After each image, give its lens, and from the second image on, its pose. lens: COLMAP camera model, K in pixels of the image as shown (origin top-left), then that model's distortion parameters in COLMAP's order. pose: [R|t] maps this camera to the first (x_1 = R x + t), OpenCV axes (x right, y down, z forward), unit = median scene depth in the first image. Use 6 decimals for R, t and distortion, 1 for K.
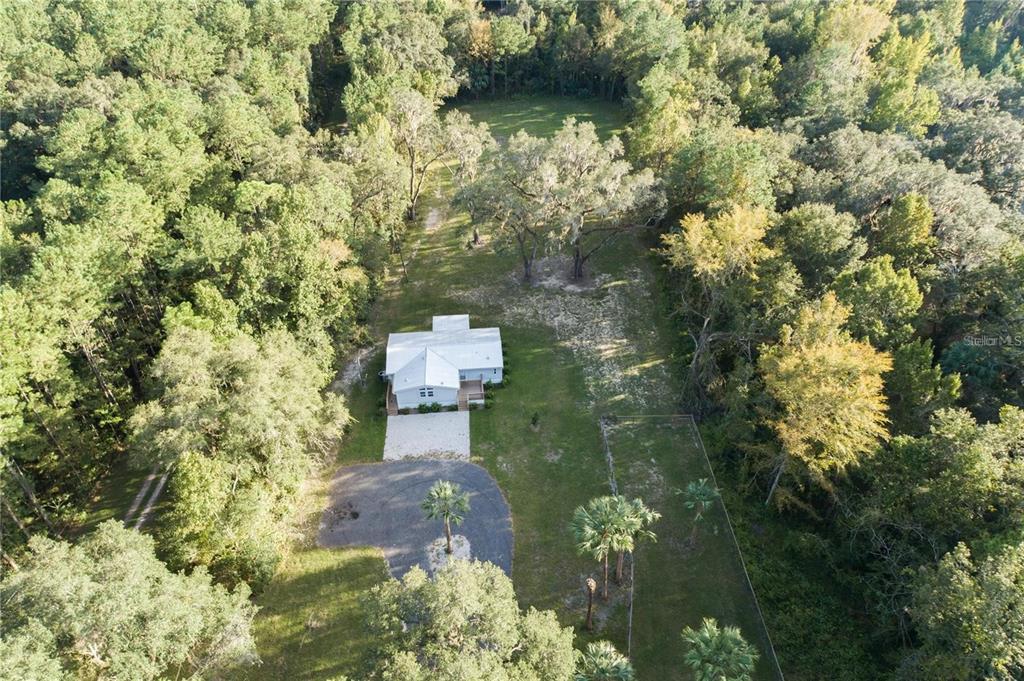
lens RADIAL K [[701.4, 0, 511.9], [0, 701.4, 341.0], [0, 0, 1]] dist [0.002491, 0.005530]
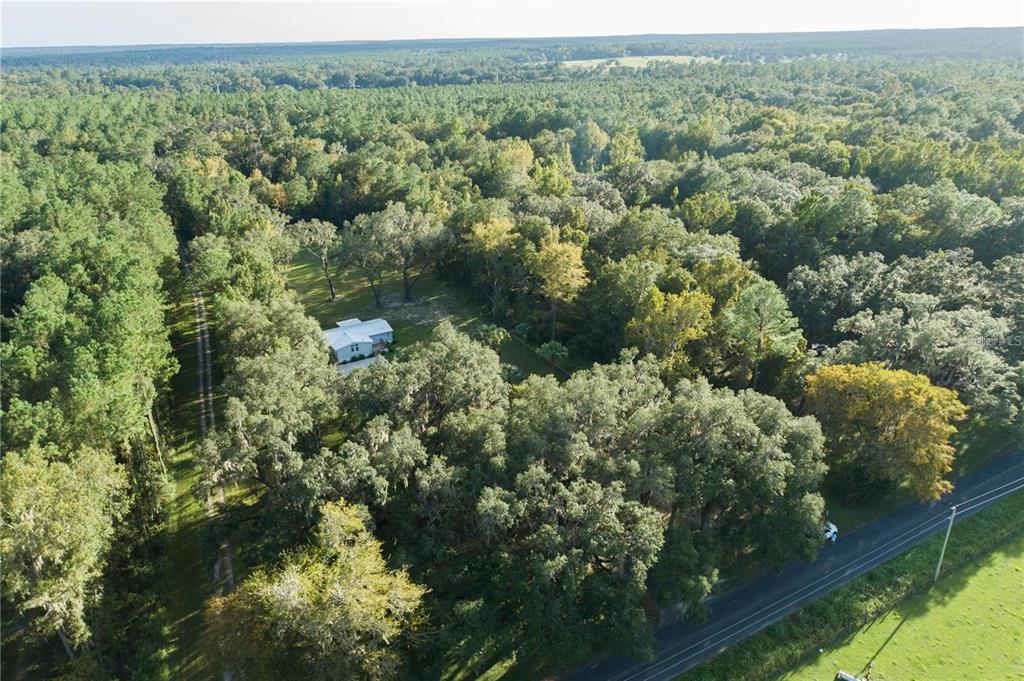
lens RADIAL K [[701.4, 0, 515.4], [0, 701.4, 340.2], [0, 0, 1]] dist [0.002491, 0.005530]
pose [[0.899612, -0.185545, 0.395312, -0.299392], [0.284178, 0.936084, -0.207340, 0.351352], [-0.331575, 0.298865, 0.894840, -0.431393]]
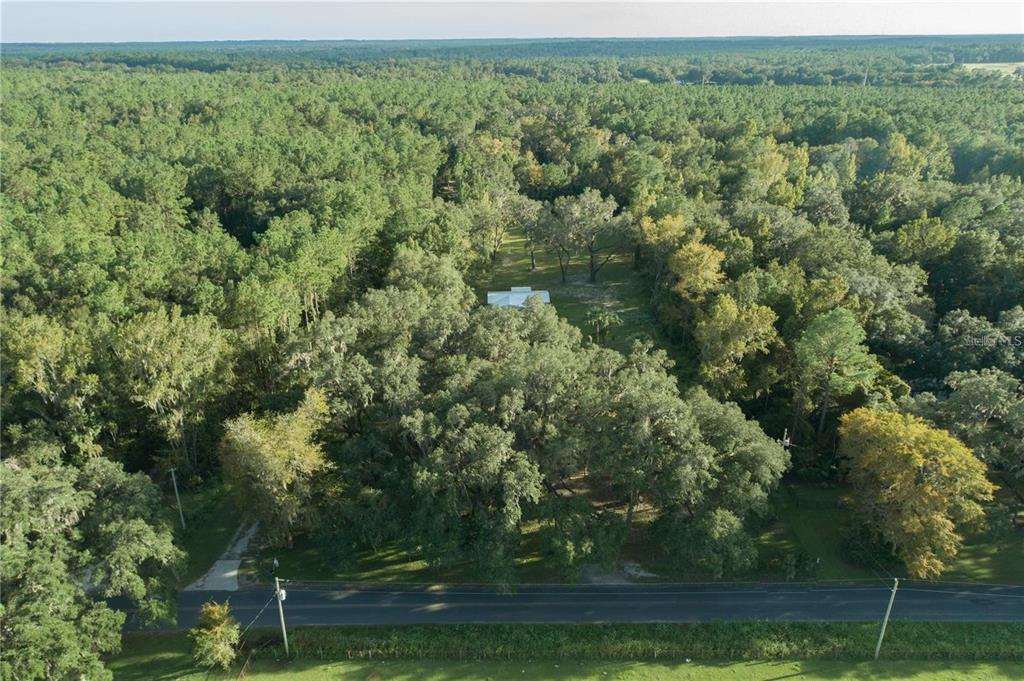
lens RADIAL K [[701.4, 0, 509.7], [0, 701.4, 335.6], [0, 0, 1]] dist [0.002491, 0.005530]
pose [[0.998143, 0.020508, -0.057353, -0.007593], [-0.035101, 0.963207, -0.266460, 0.444864], [0.049778, 0.267978, 0.962138, -0.557300]]
